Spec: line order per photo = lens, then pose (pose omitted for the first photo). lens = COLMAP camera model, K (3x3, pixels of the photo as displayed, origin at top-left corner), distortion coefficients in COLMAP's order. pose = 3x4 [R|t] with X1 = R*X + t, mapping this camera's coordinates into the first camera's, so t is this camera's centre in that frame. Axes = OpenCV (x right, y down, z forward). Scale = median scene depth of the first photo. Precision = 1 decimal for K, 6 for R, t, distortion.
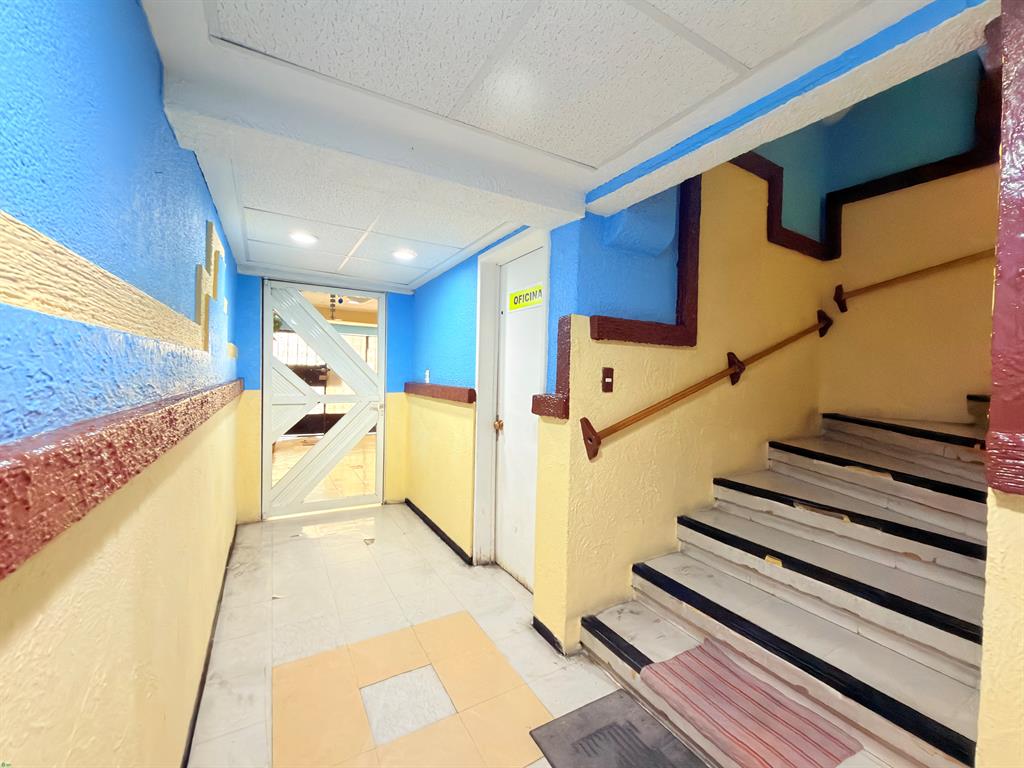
lens RADIAL K [[409.2, 0, 508.9], [0, 409.2, 381.9], [0, 0, 1]] dist [0.003468, 0.000037]
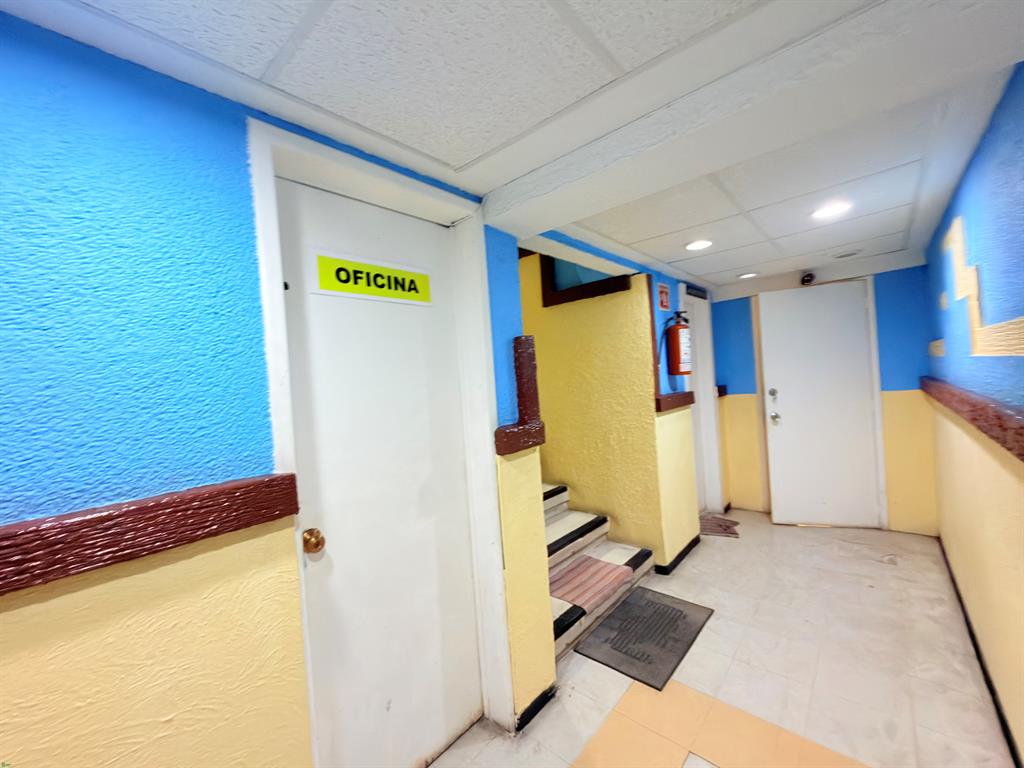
lens RADIAL K [[409.2, 0, 508.9], [0, 409.2, 388.2], [0, 0, 1]] dist [0.003468, 0.000037]
pose [[-0.312402, -0.010937, 0.949887, -0.571368], [0.084289, 0.995671, 0.039185, -0.065255], [-0.946203, 0.092307, -0.310128, 1.039402]]
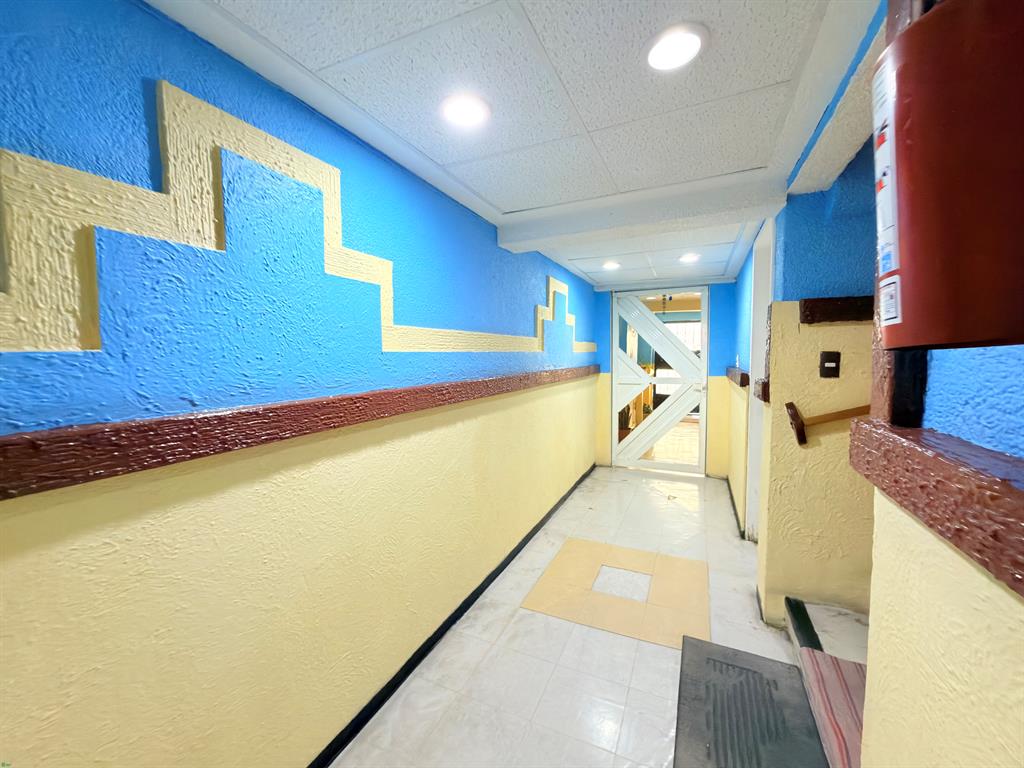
lens RADIAL K [[409.2, 0, 511.1], [0, 409.2, 382.7], [0, 0, 1]] dist [0.003468, 0.000037]
pose [[0.577182, 0.027558, -0.816150, 0.471033], [0.006584, 0.999241, 0.038396, -0.003430], [0.816589, -0.027535, 0.576563, -0.108926]]
